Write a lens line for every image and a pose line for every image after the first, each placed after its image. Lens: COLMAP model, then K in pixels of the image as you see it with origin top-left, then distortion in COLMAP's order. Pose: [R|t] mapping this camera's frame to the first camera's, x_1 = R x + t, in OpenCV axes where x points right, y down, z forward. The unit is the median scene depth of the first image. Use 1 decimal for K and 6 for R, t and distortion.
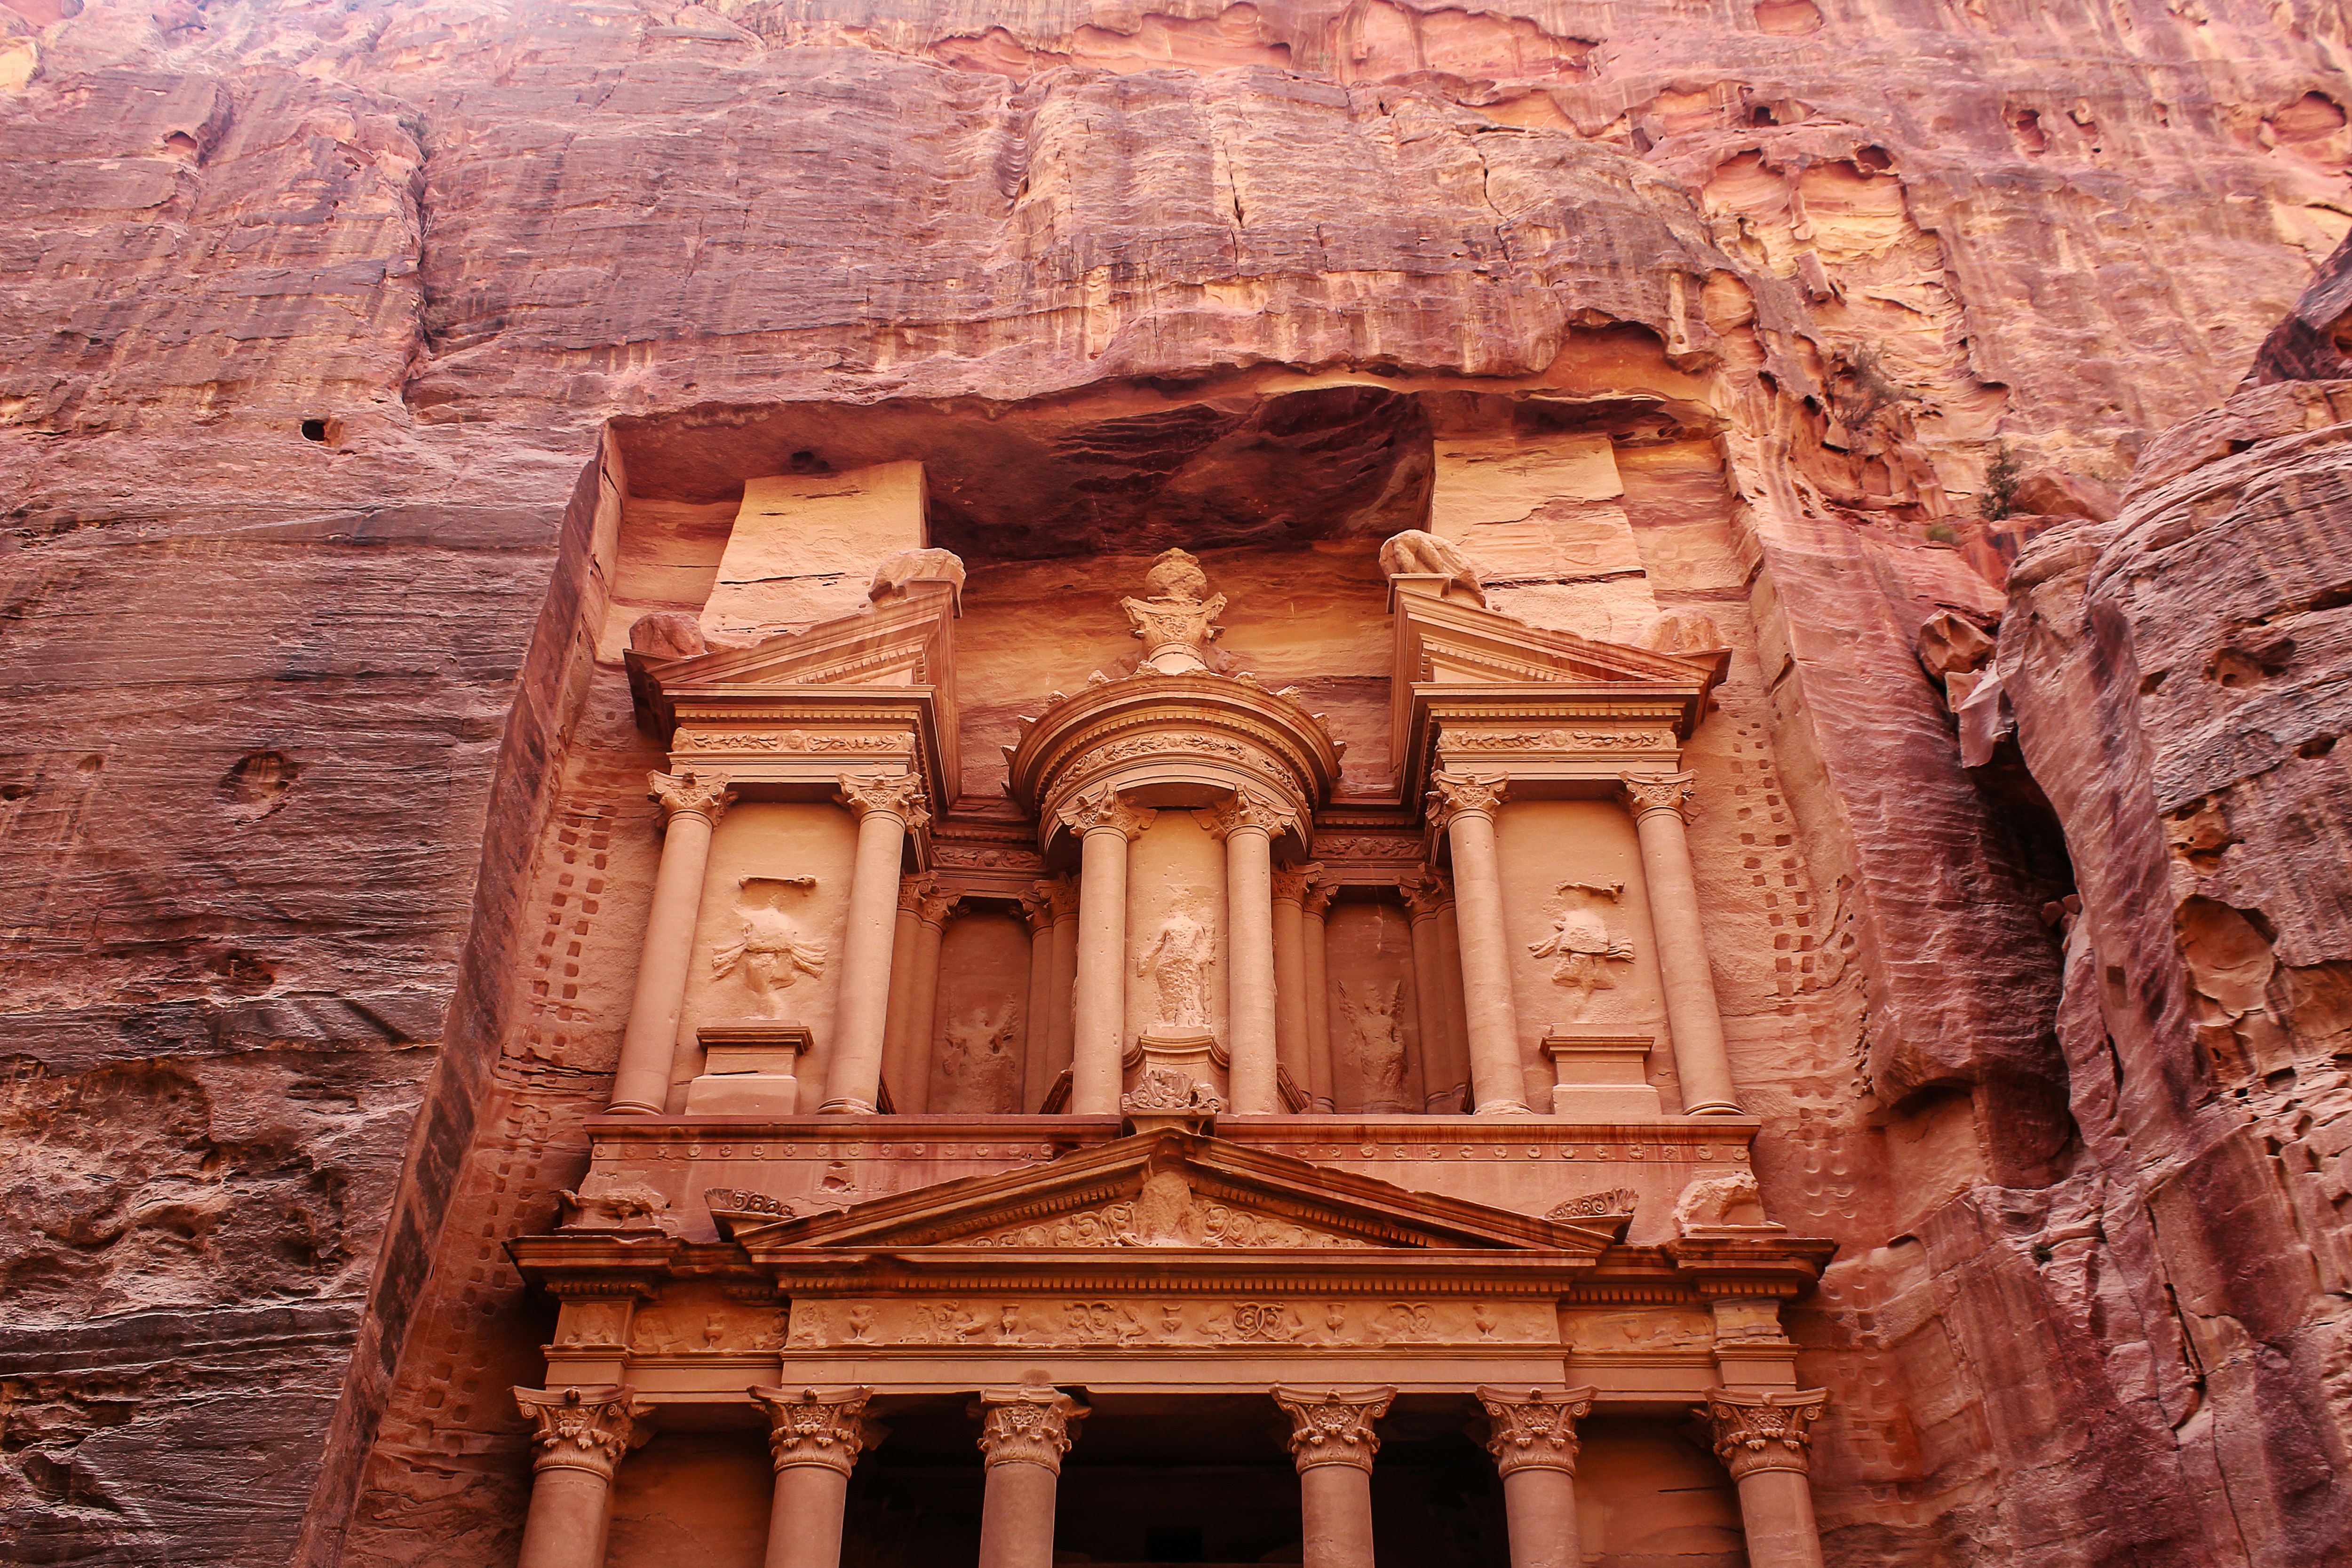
lens RADIAL K [[2067.9, 0, 1180.4], [0, 2067.9, 774.5], [0, 0, 1]] dist [0.083447, -0.041169]
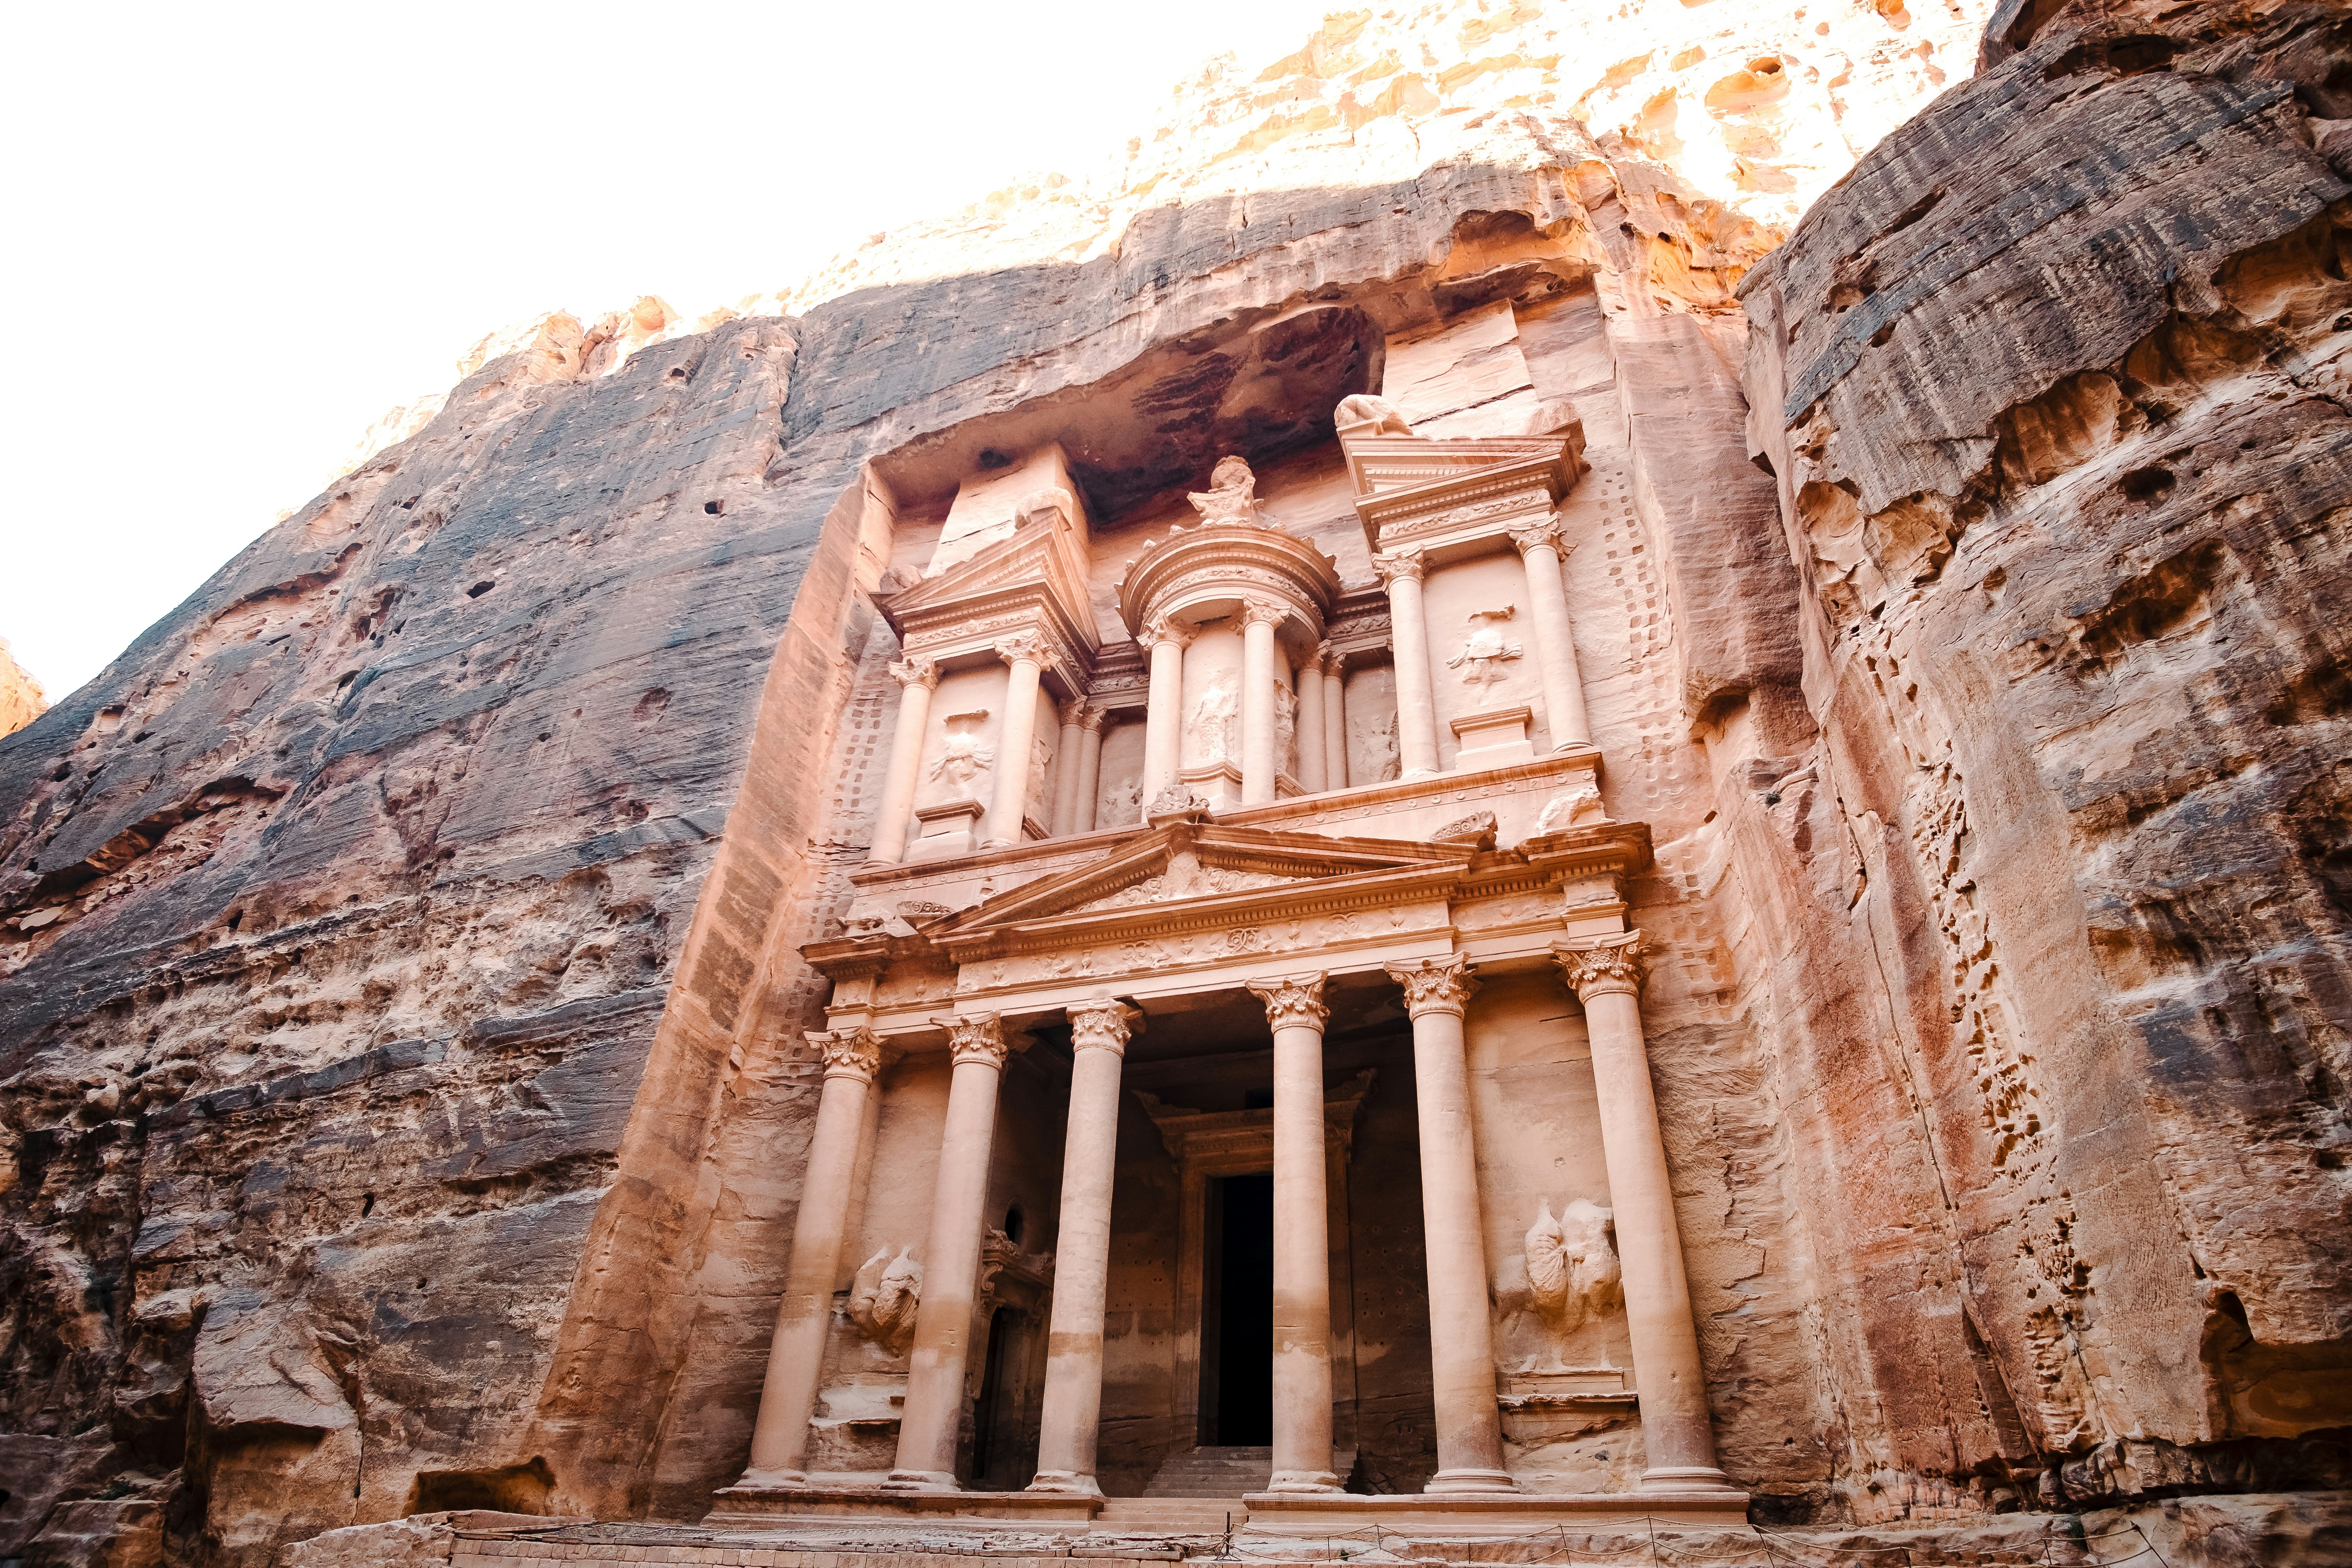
lens RADIAL K [[1279.3, 0, 1179.4], [0, 1279.3, 782.3], [0, 0, 1]] dist [-0.017975, 0.001321]
pose [[0.938238, -0.164780, -0.304231, 0.264907], [0.182743, 0.982661, 0.031338, 0.109609], [0.293792, -0.084998, 0.952083, 0.136133]]
